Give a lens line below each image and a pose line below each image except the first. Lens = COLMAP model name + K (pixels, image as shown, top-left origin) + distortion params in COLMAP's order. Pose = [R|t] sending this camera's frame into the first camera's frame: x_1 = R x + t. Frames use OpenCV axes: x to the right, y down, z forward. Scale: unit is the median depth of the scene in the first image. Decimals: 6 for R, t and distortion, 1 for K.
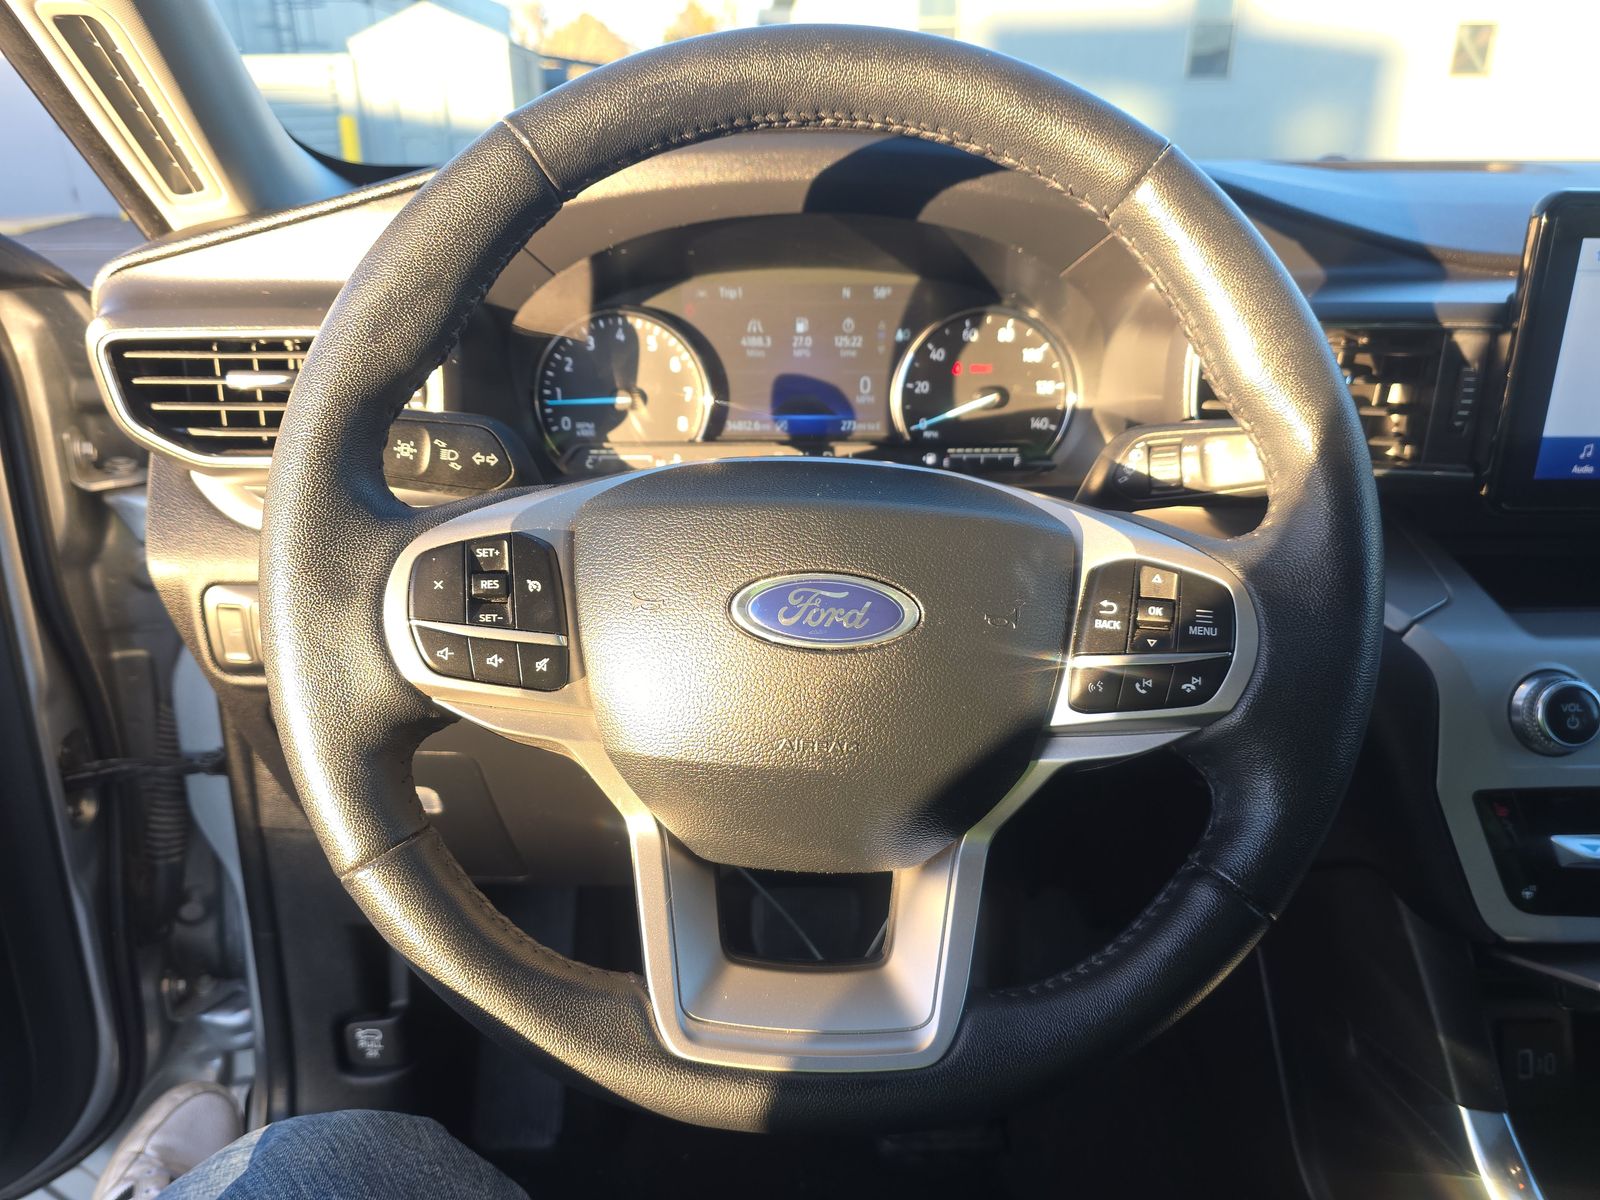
lens RADIAL K [[1036.7, 0, 793.9], [0, 1036.7, 605.6], [0, 0, 1]] dist [0.023724, -0.004183]
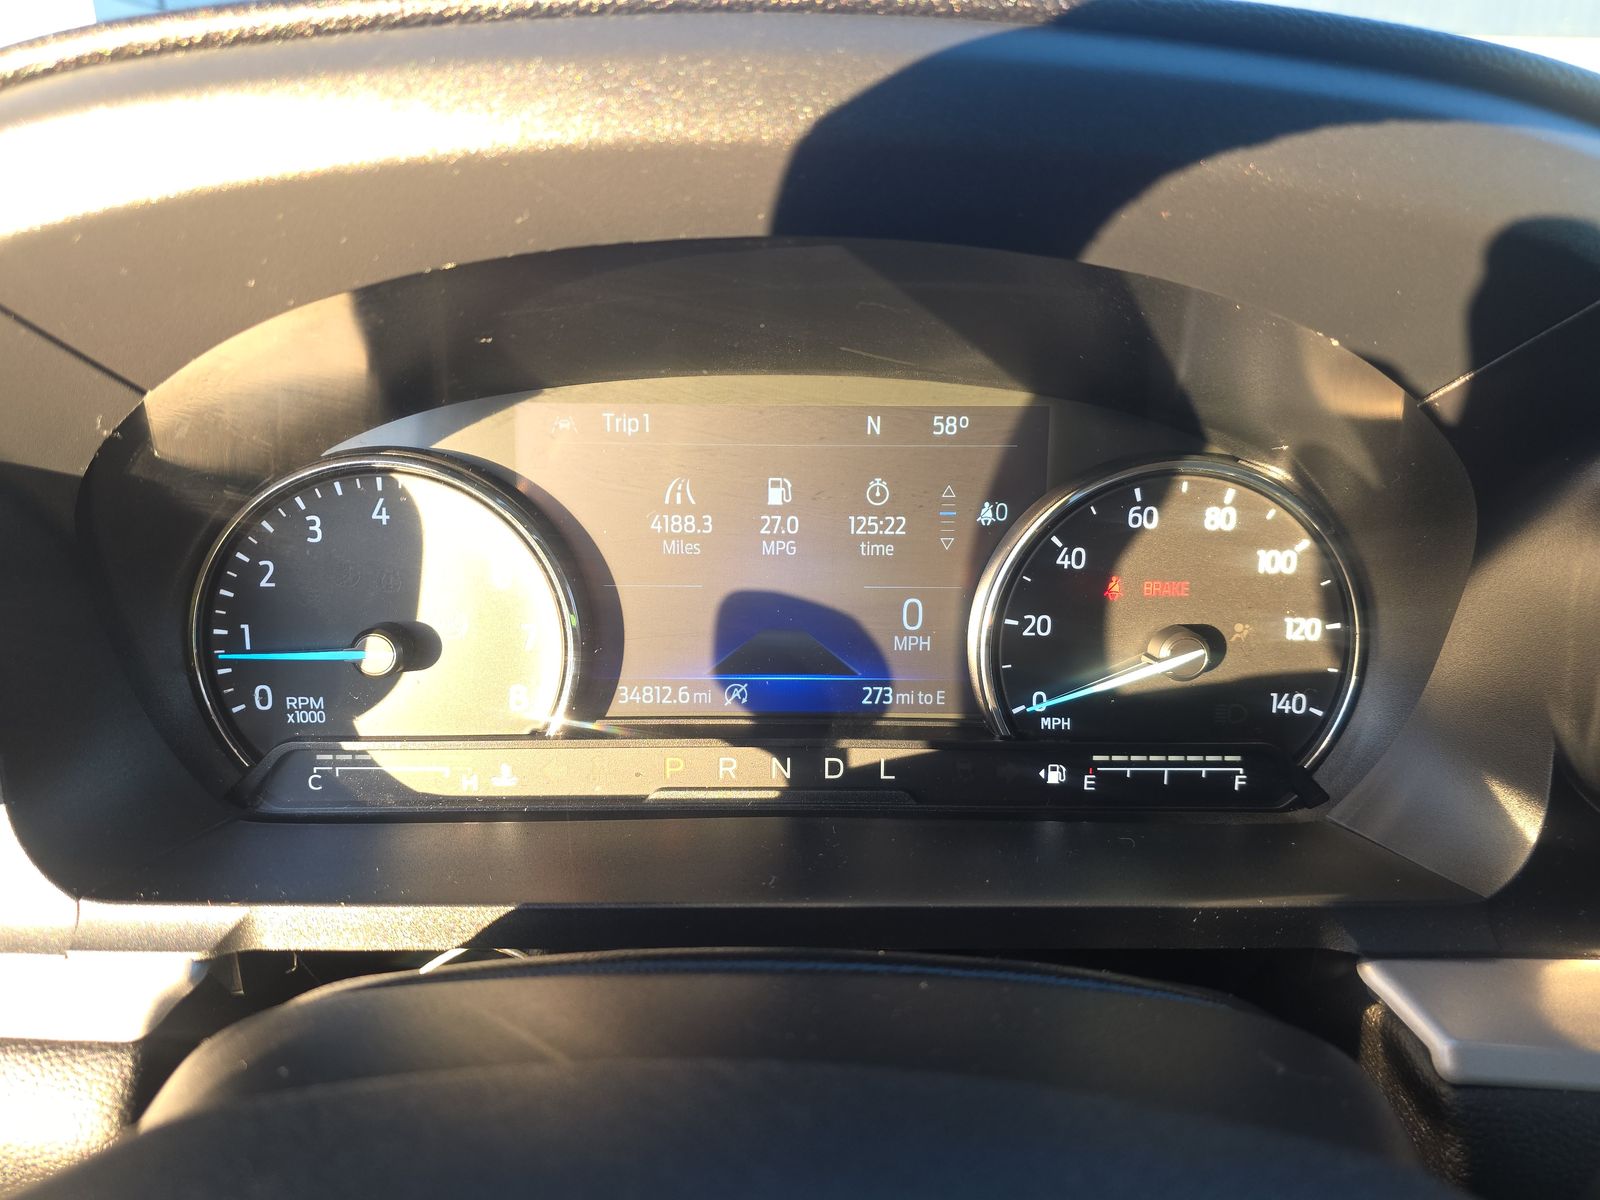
lens RADIAL K [[1036.7, 0, 803.1], [0, 1036.7, 591.3], [0, 0, 1]] dist [0.023724, -0.004183]
pose [[0.999935, 0.006714, 0.009162, 0.014592], [-0.005924, 0.996473, -0.083704, -0.185733], [-0.009692, 0.083644, 0.996449, 0.536357]]
